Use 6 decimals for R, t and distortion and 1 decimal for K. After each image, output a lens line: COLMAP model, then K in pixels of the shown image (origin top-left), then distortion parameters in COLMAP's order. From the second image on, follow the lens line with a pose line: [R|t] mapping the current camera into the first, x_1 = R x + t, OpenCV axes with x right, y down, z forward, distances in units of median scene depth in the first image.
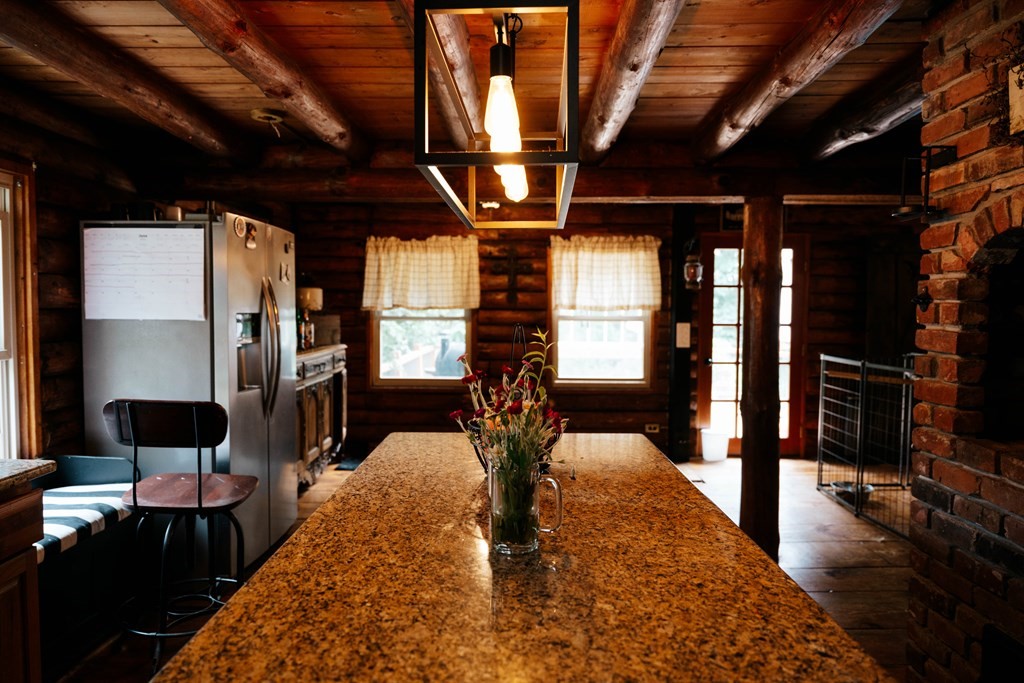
lens RADIAL K [[684.7, 0, 512.0], [0, 684.7, 341.5], [0, 0, 1]] dist [0.005573, -0.018212]
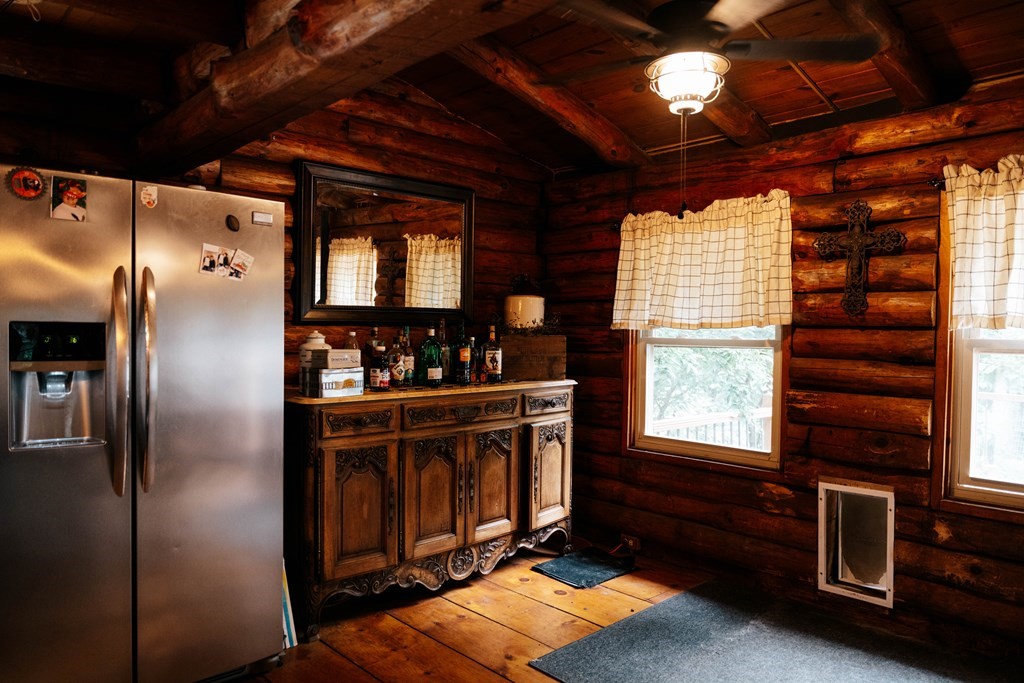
lens RADIAL K [[684.7, 0, 512.0], [0, 684.7, 341.5], [0, 0, 1]] dist [0.005573, -0.018212]
pose [[0.697355, 0.014213, -0.716584, 0.200786], [-0.039664, 0.999036, -0.018785, -0.018897], [0.715627, 0.041523, 0.697247, 0.520447]]
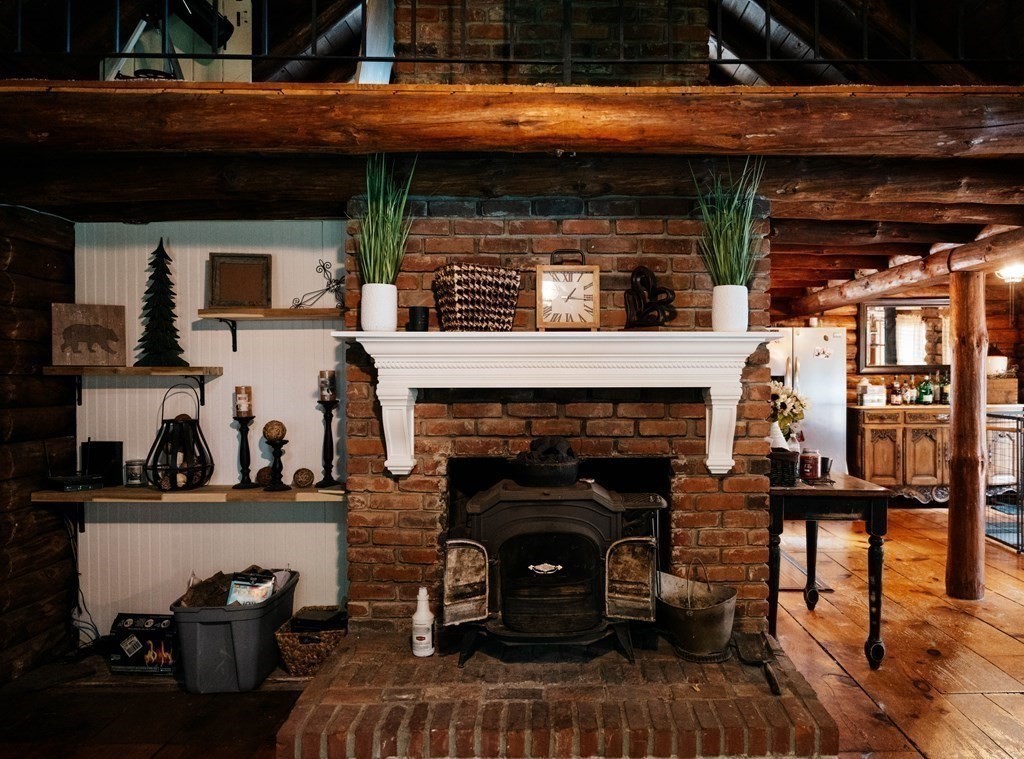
lens RADIAL K [[786.3, 0, 512.0], [0, 786.3, 379.5], [0, 0, 1]] dist [-0.004195, 0.000589]
pose [[0.006025, -0.012330, -0.999906, 1.118129], [-0.047745, 0.998780, -0.012604, 0.021268], [0.998841, 0.047817, 0.005429, 0.148545]]
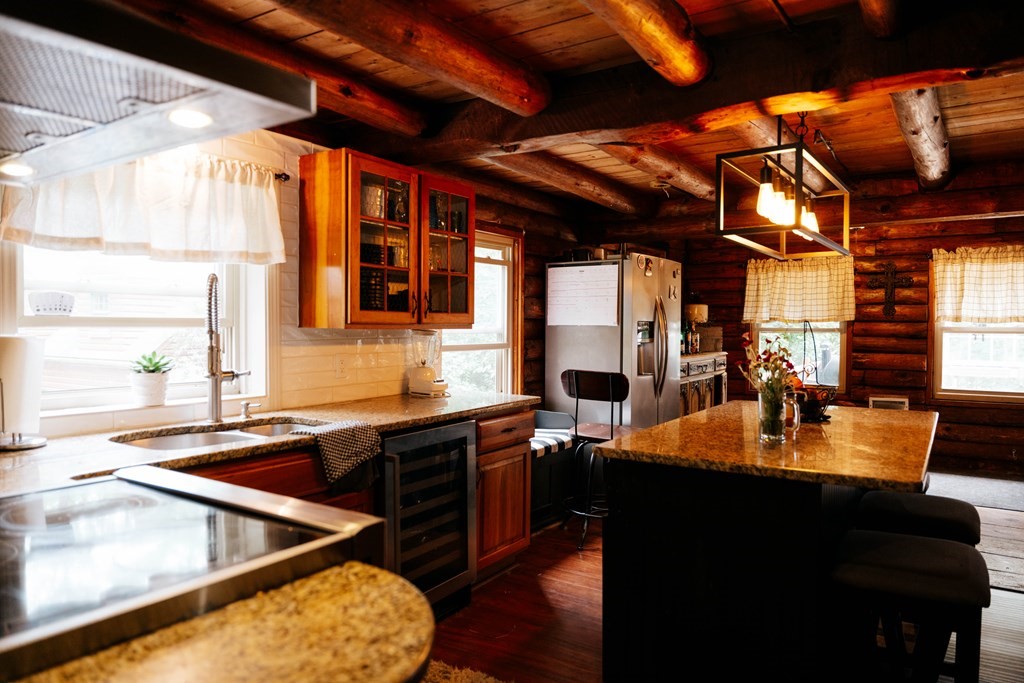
lens RADIAL K [[684.7, 0, 512.0], [0, 684.7, 341.5], [0, 0, 1]] dist [0.005573, -0.018212]
pose [[0.839668, 0.009726, -0.543013, 0.092773], [-0.025561, 0.999439, -0.021624, 0.022880], [0.542498, 0.032037, 0.839446, -0.206241]]
